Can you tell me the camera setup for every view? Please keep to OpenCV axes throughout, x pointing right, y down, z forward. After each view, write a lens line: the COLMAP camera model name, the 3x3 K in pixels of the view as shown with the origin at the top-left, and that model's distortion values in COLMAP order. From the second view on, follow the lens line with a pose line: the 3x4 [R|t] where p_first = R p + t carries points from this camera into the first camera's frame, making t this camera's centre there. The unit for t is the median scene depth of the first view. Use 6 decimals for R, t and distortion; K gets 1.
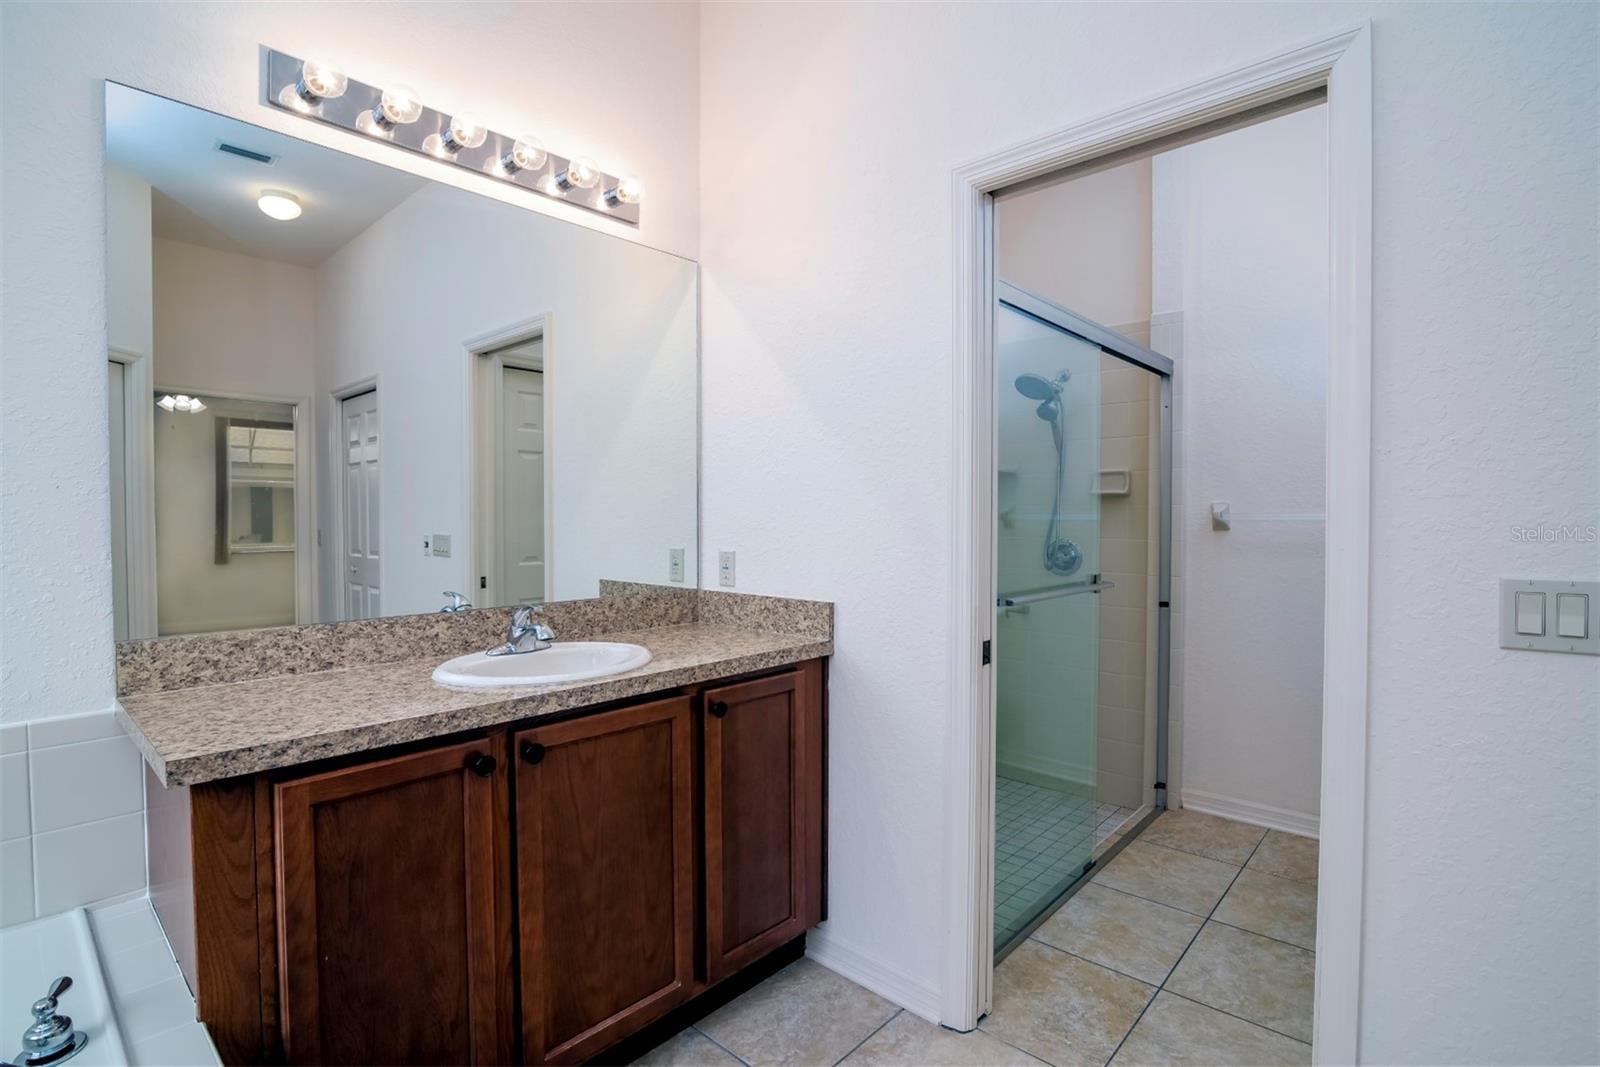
lens RADIAL K [[759.8, 0, 802.4], [0, 759.8, 535.8], [0, 0, 1]] dist [-0.023358, 0.000630]
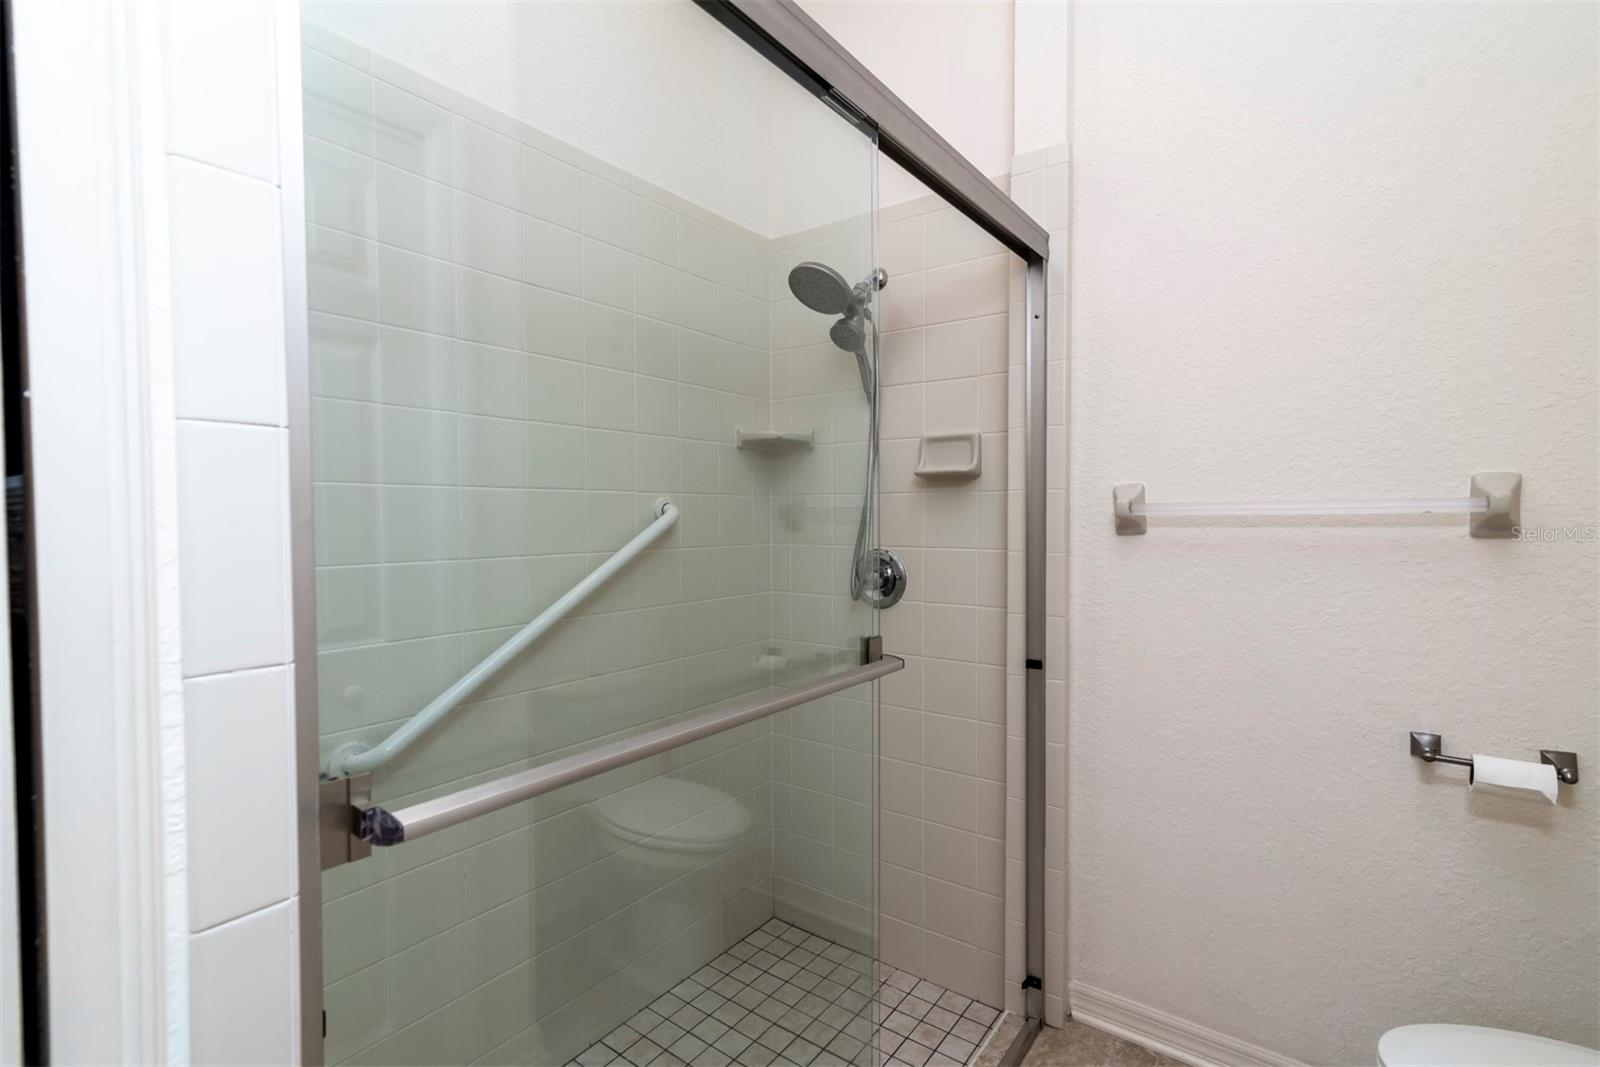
lens RADIAL K [[751.5, 0, 800.6], [0, 751.5, 536.2], [0, 0, 1]] dist [0.013536, 0.000702]
pose [[0.994892, -0.008734, 0.100571, 0.348891], [0.007990, 0.999938, 0.007798, -0.016361], [-0.100633, -0.006954, 0.994899, 0.641738]]
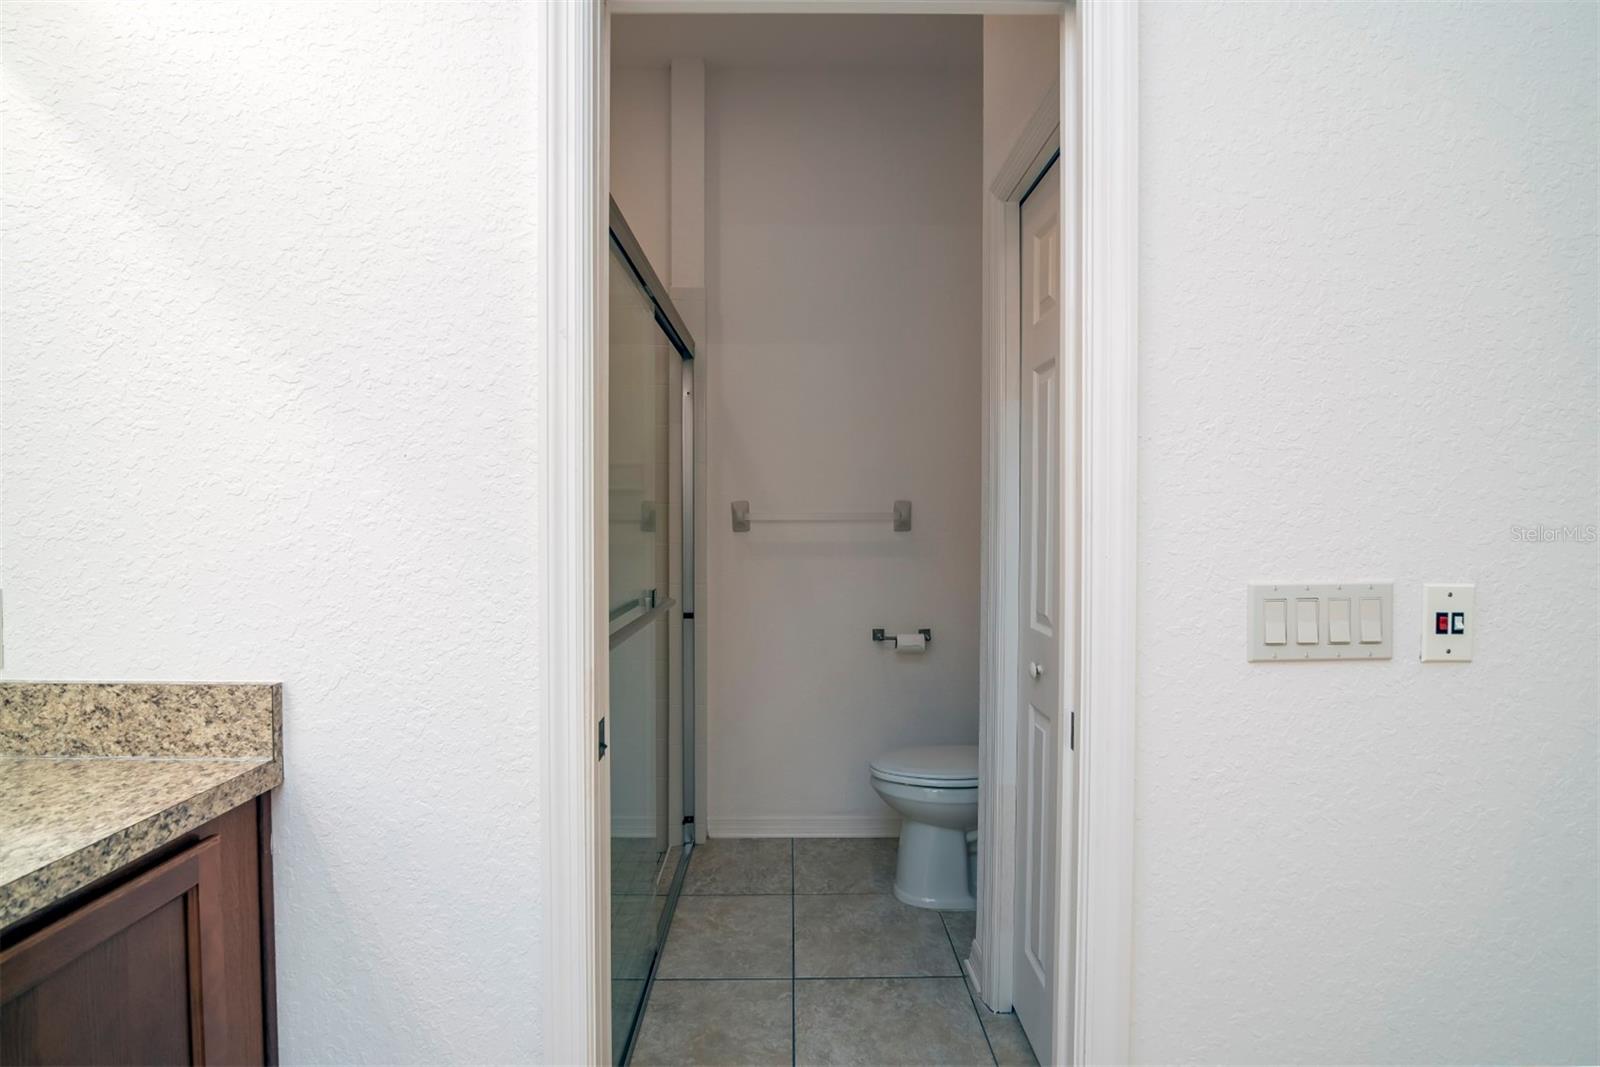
lens RADIAL K [[759.8, 0, 802.4], [0, 759.8, 535.8], [0, 0, 1]] dist [-0.023358, 0.000630]
pose [[0.729781, -0.014041, 0.683537, -0.042930], [0.013678, 0.999889, 0.005936, -0.008067], [-0.683544, 0.005017, 0.729892, 0.366964]]
